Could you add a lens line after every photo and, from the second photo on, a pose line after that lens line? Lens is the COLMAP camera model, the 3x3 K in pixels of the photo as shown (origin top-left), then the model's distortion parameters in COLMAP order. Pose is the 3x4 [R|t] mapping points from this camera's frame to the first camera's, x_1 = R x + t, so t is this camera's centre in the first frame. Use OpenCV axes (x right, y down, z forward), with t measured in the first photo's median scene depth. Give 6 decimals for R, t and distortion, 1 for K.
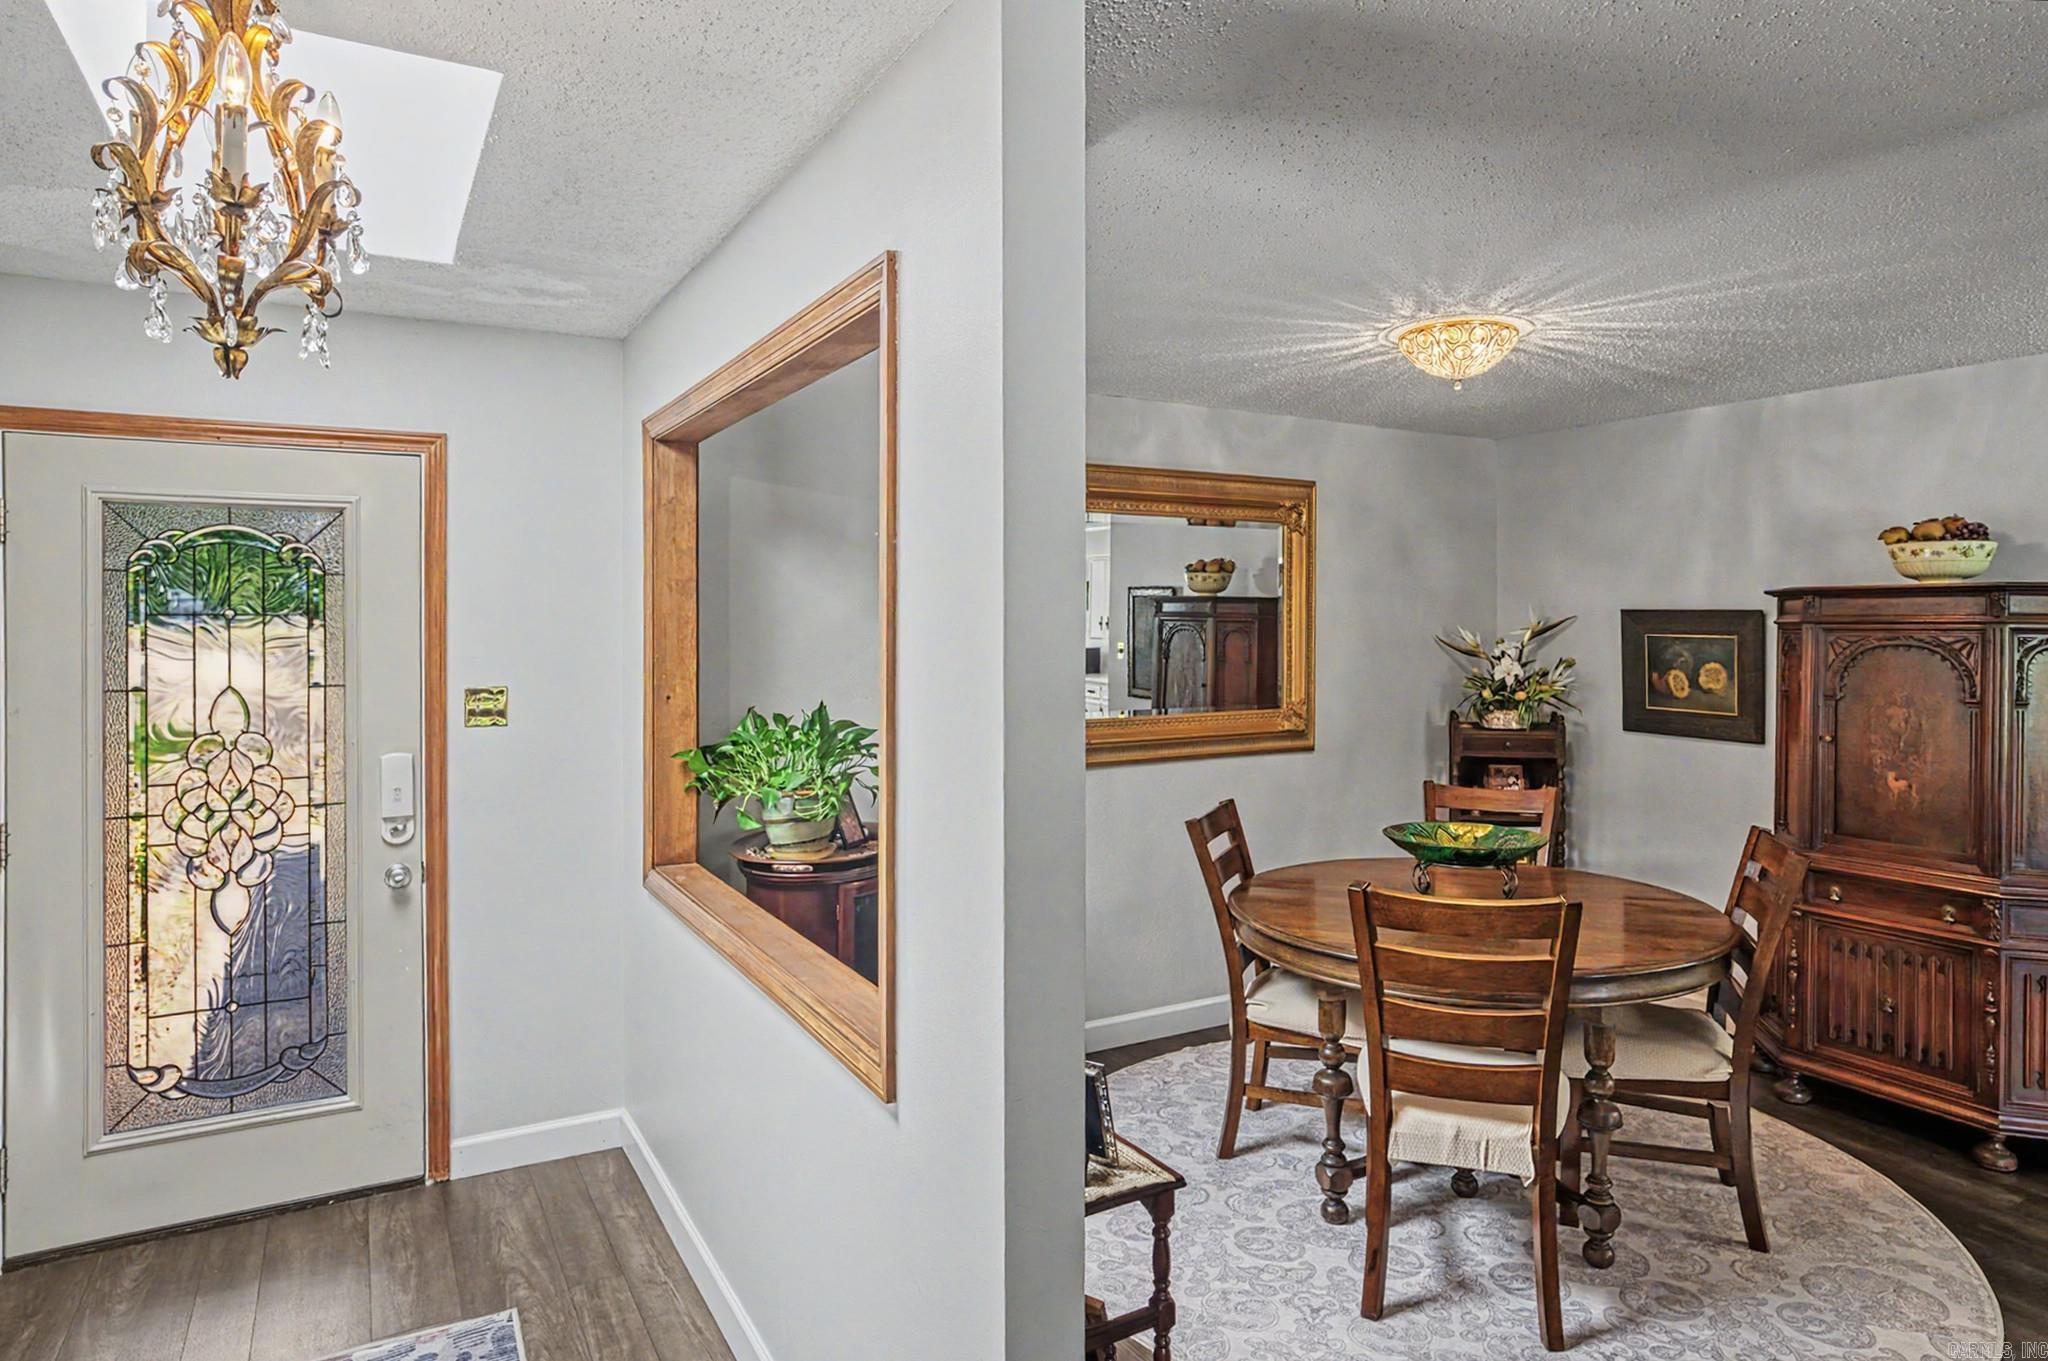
lens RADIAL K [[1221.7, 0, 1038.6], [0, 1221.7, 635.8], [0, 0, 1]] dist [-0.024259, 0.017067]
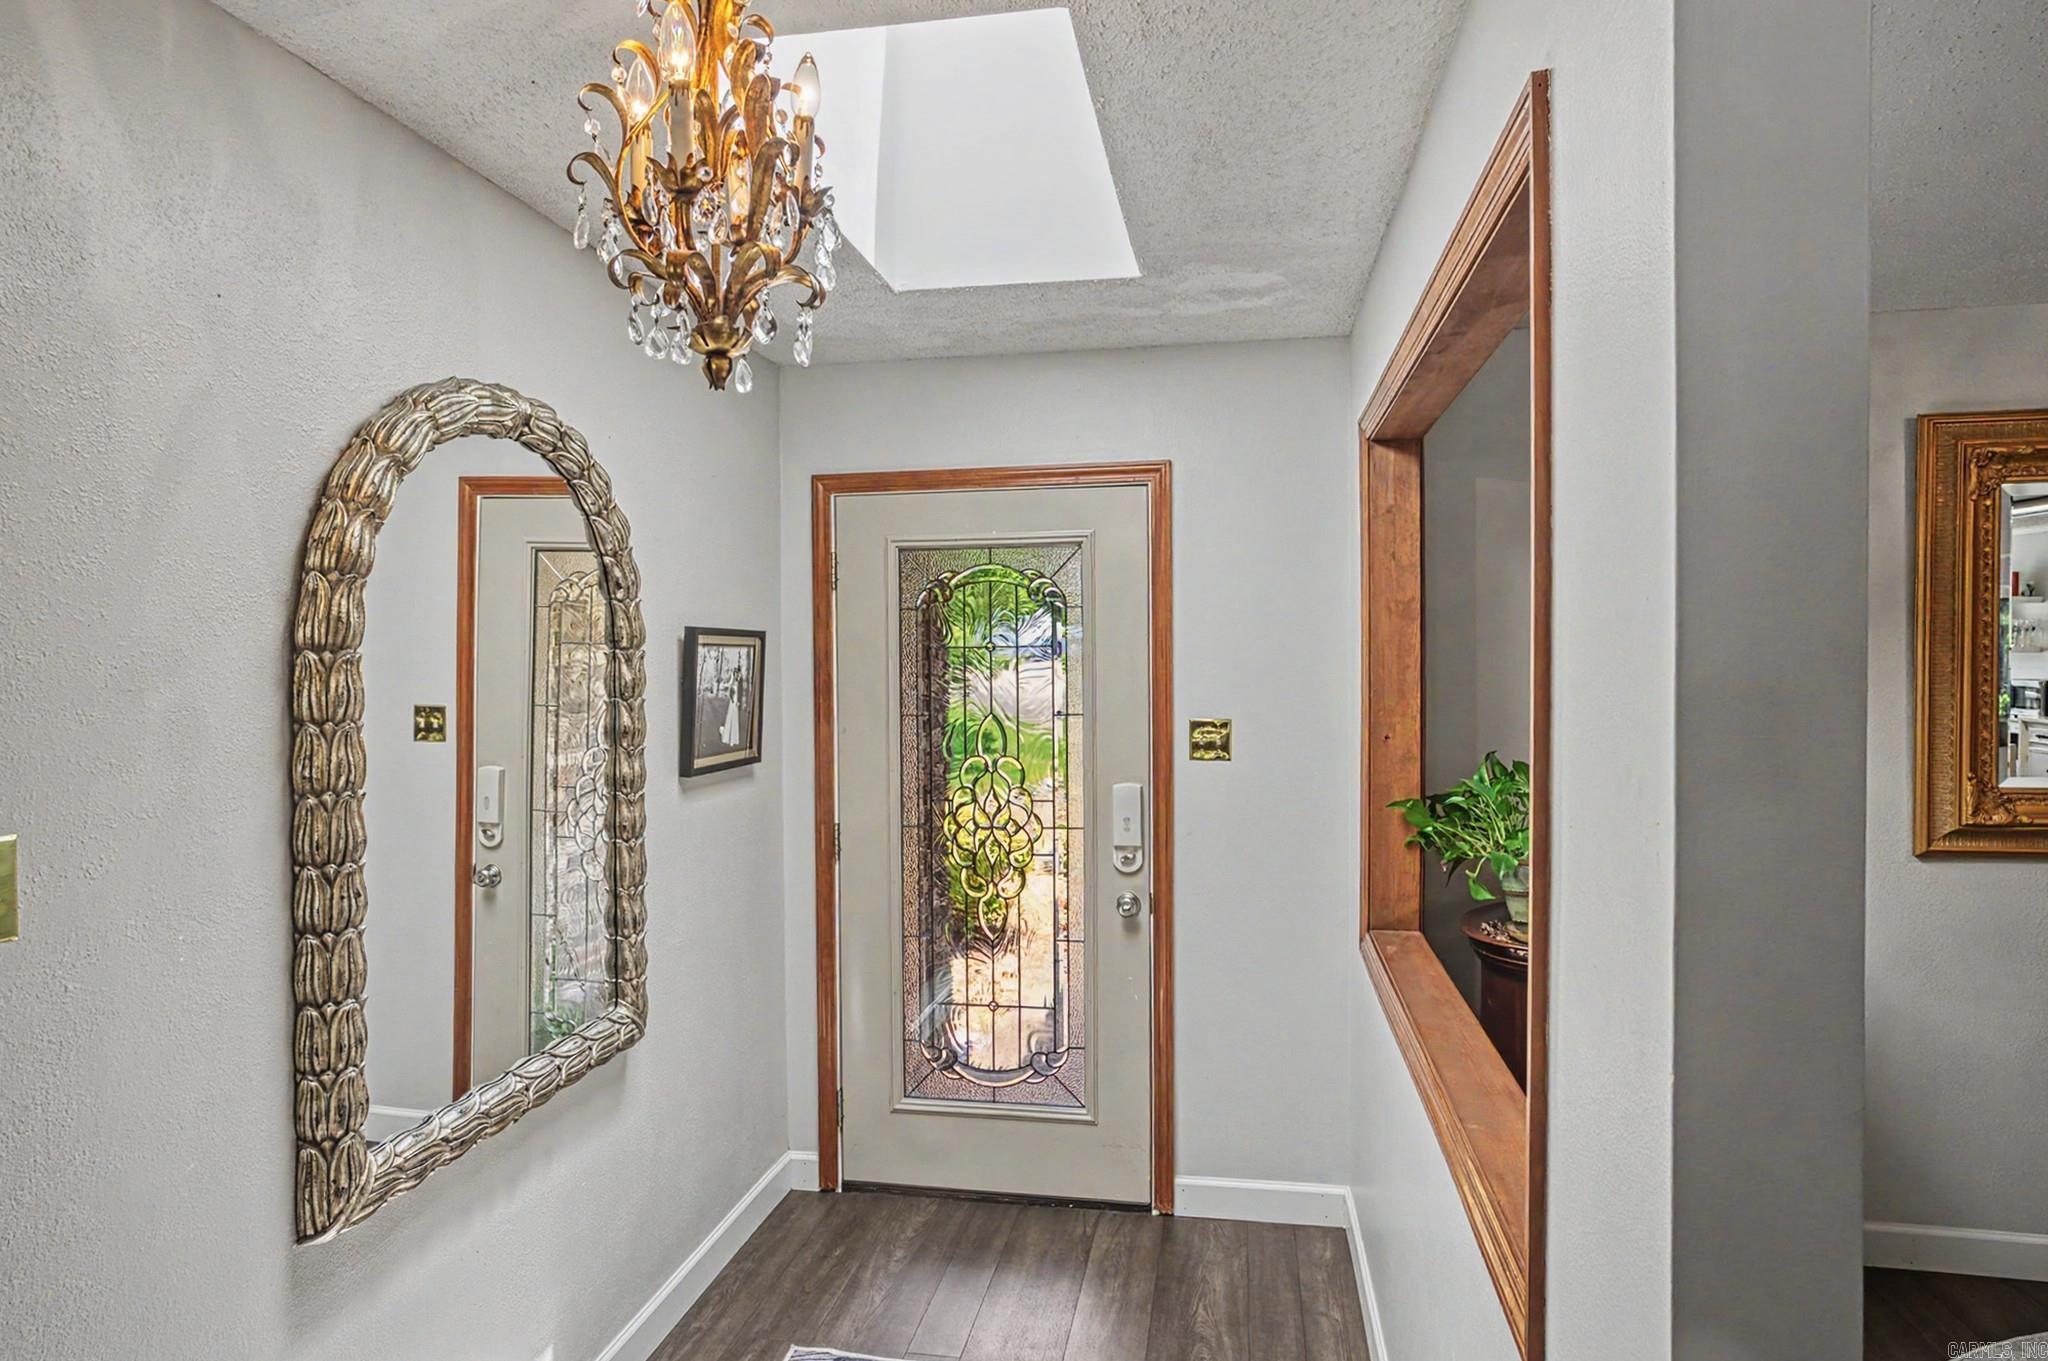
lens RADIAL K [[1193.2, 0, 1030.3], [0, 1193.2, 687.3], [0, 0, 1]] dist [-0.029181, 0.023417]
pose [[0.768473, 0.009613, -0.639810, 0.042854], [0.001940, 0.999848, 0.017354, -0.000039], [0.639880, -0.014578, 0.768337, 0.190143]]
